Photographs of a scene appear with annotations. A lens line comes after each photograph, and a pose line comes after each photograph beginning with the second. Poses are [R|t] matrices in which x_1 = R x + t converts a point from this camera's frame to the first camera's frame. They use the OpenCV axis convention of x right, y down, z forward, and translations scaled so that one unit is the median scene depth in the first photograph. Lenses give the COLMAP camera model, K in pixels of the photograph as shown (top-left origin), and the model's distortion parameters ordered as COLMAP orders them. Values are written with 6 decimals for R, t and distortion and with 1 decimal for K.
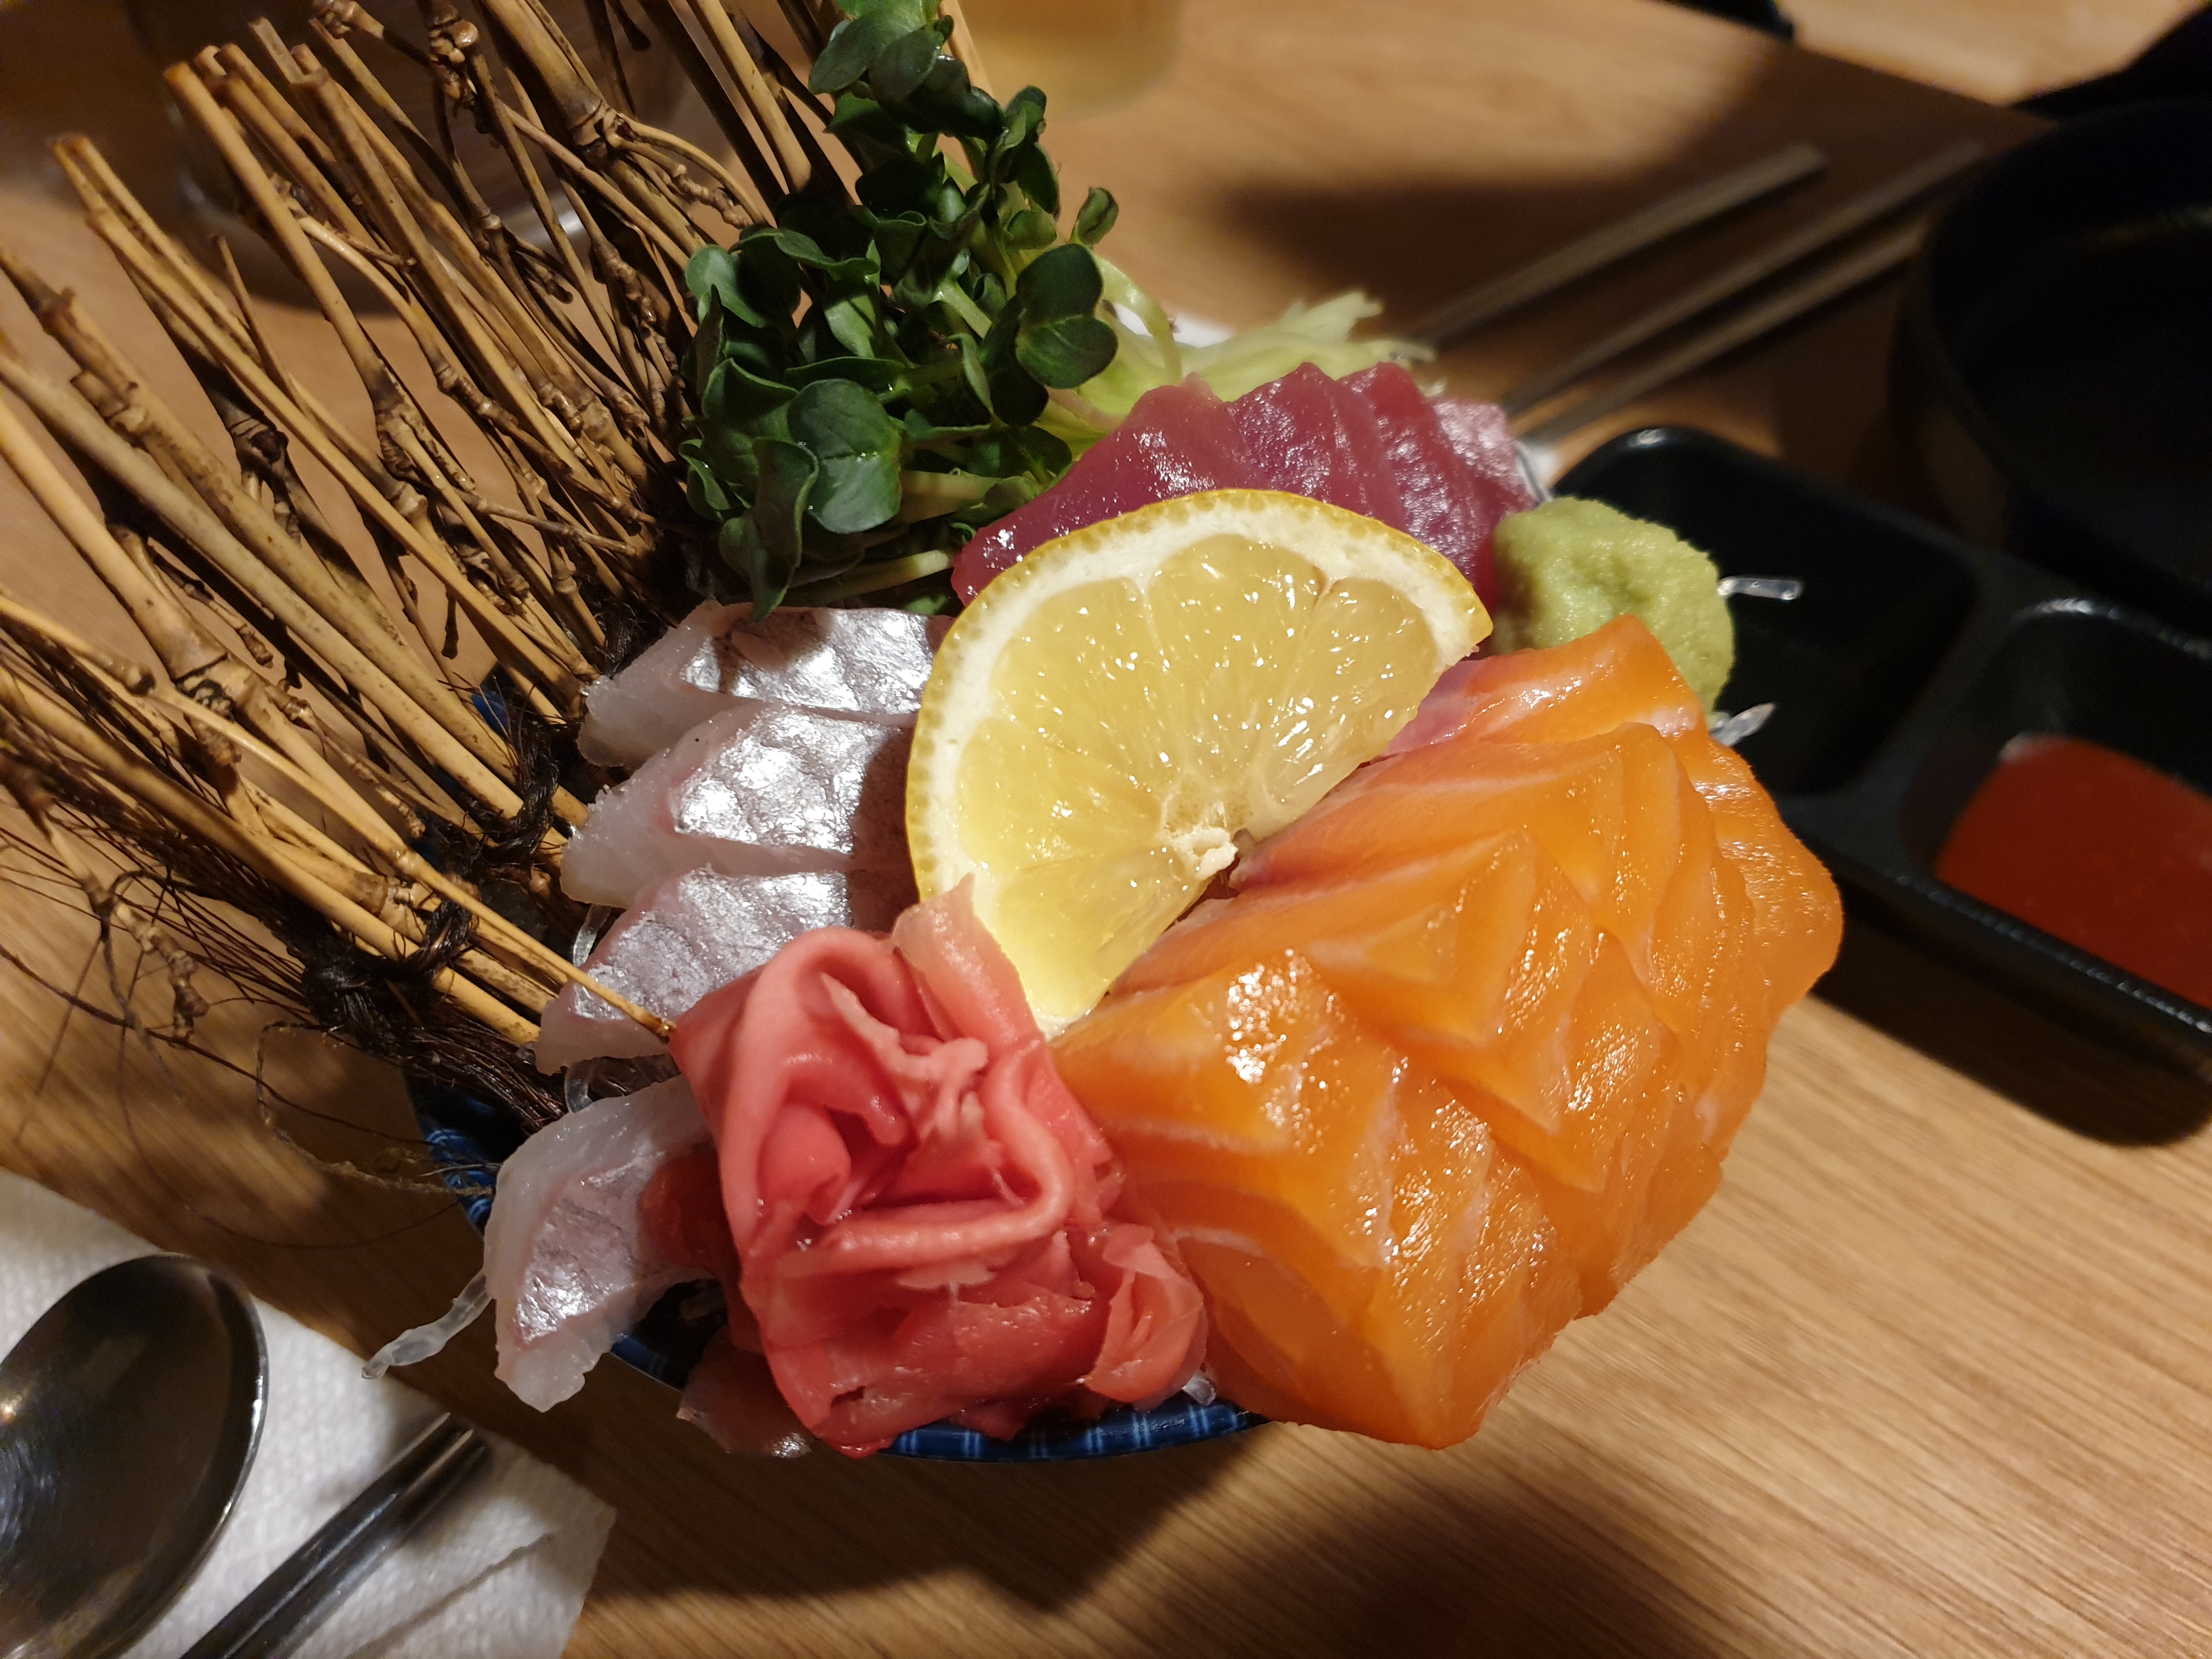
lens RADIAL K [[1686.0, 0, 1223.7], [0, 1686.0, 827.0], [0, 0, 1]] dist [0.103098, -0.087900]
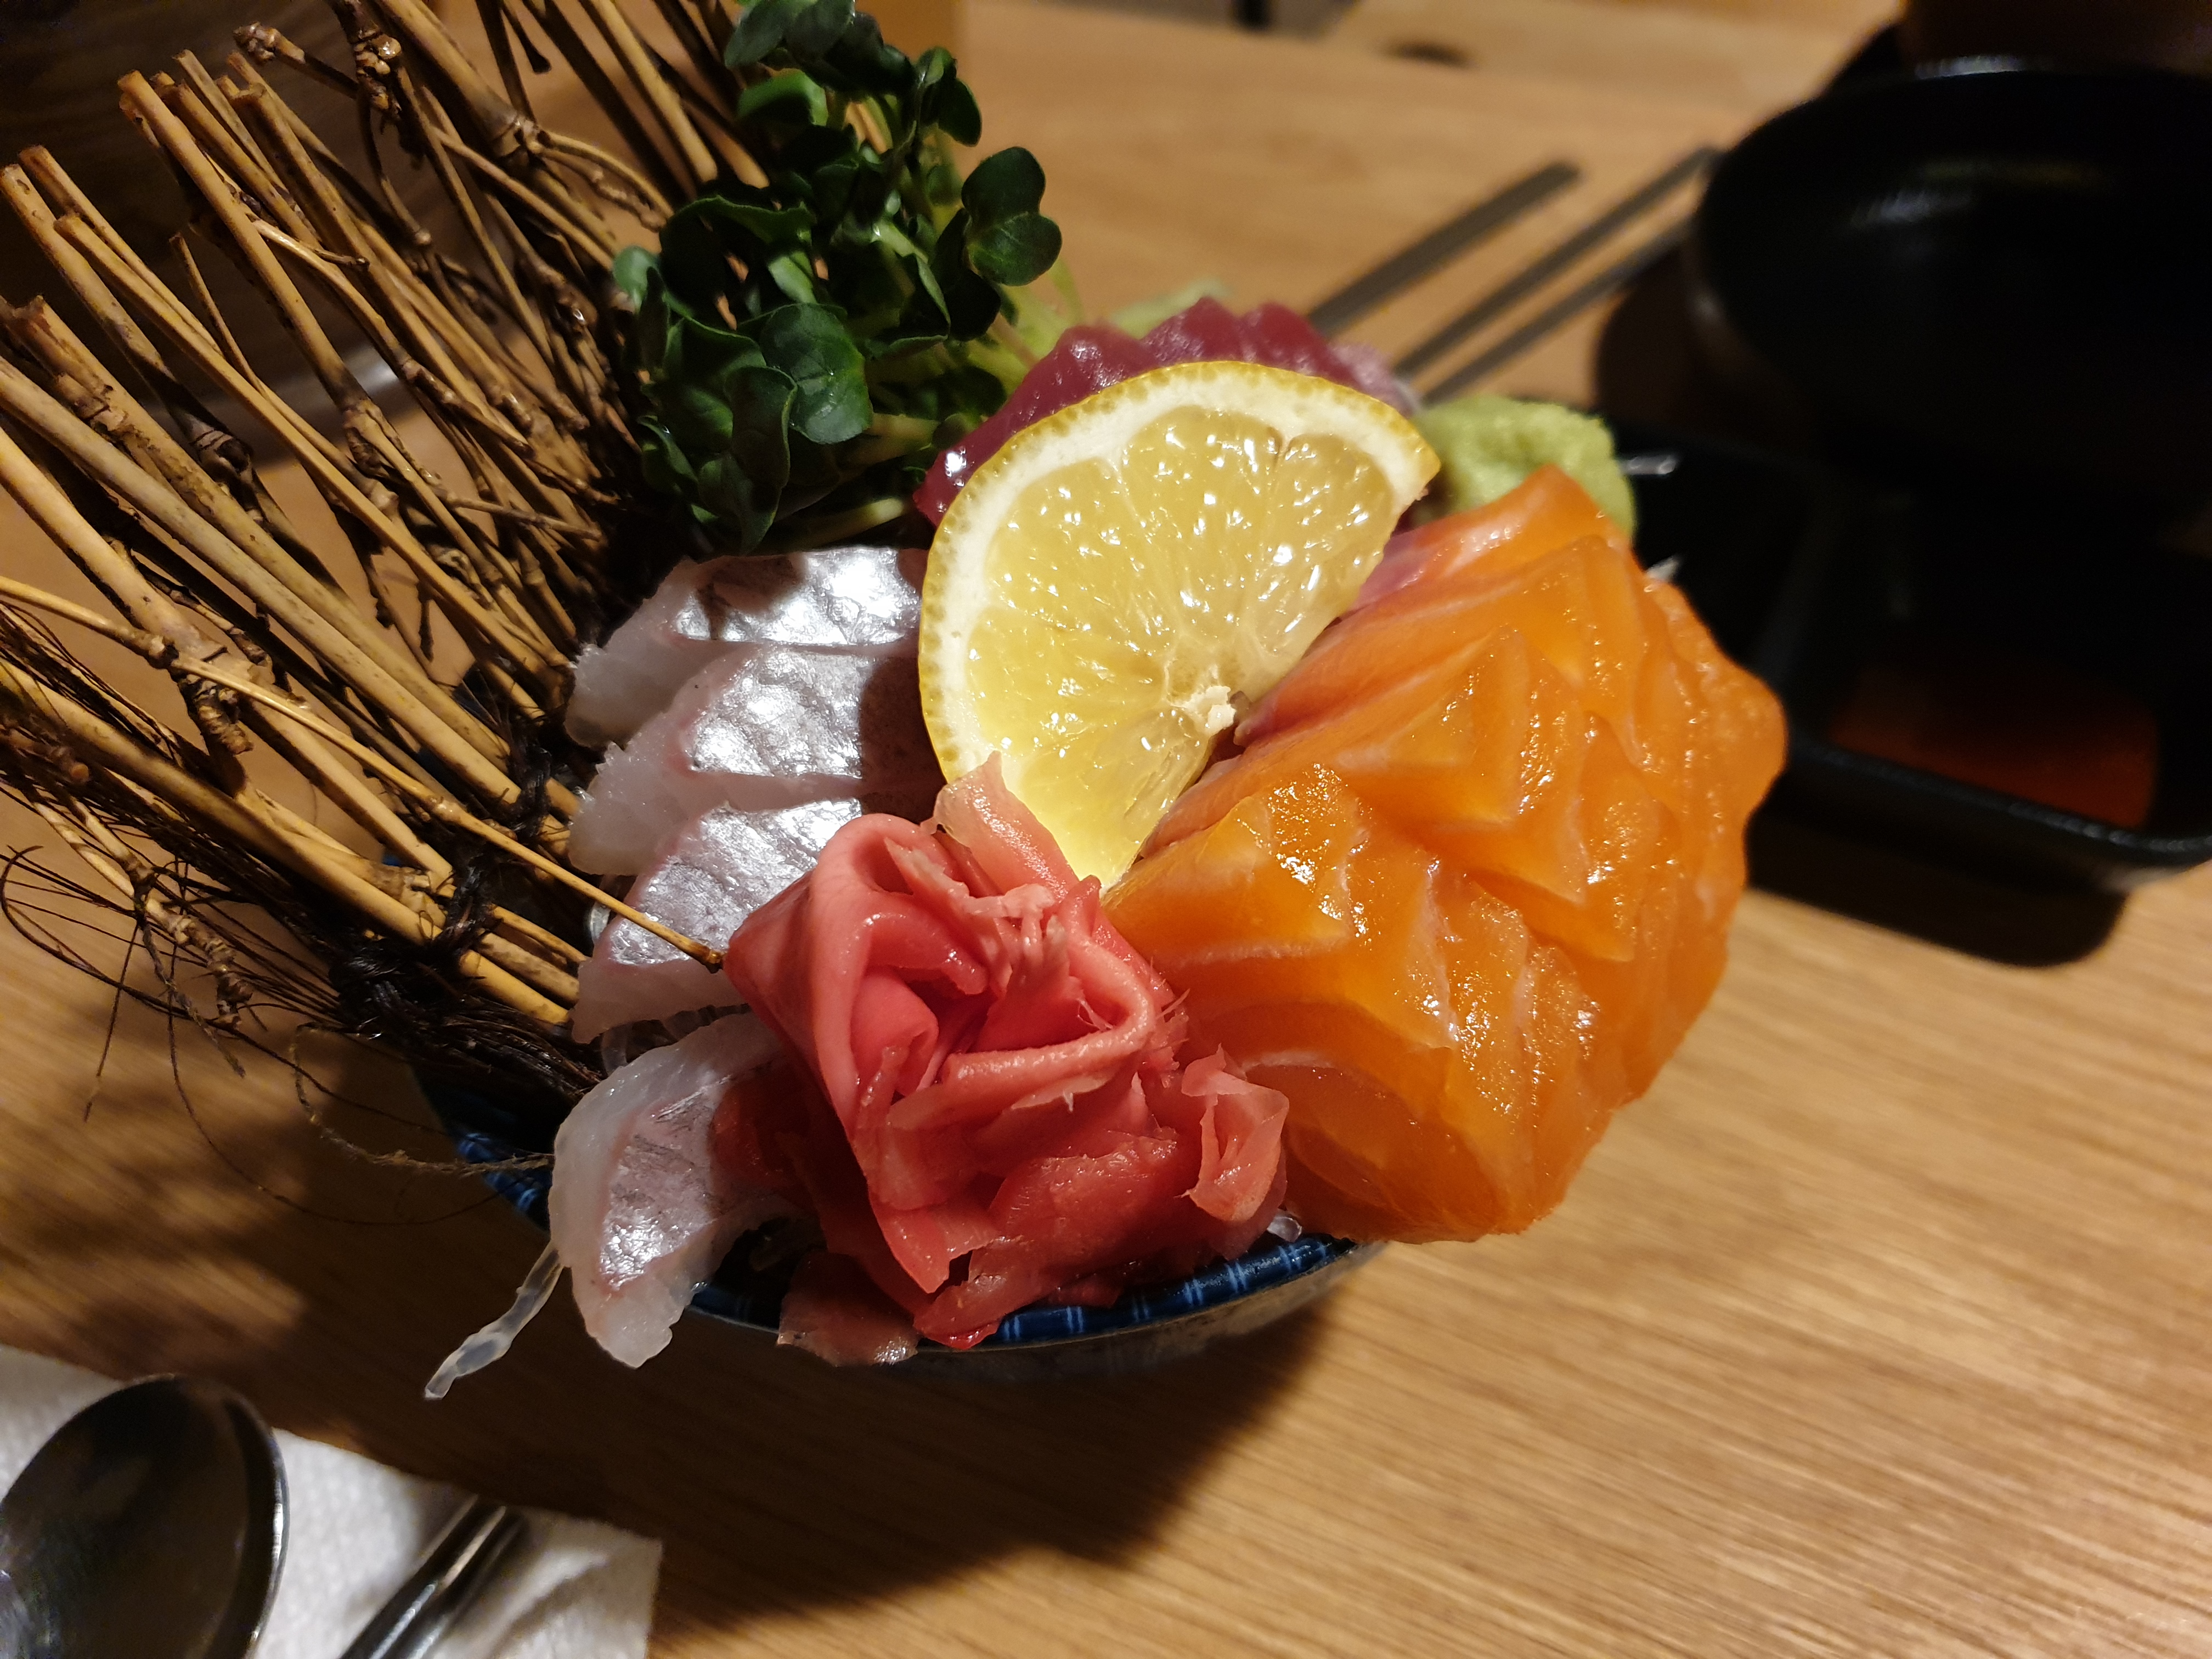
lens RADIAL K [[1696.0, 0, 1217.0], [0, 1696.0, 830.2], [0, 0, 1]] dist [0.052755, -0.005606]
pose [[0.983249, -0.151320, 0.101602, -0.122048], [0.160112, 0.983452, -0.084775, 0.174892], [-0.087093, 0.099622, 0.991206, -0.034754]]
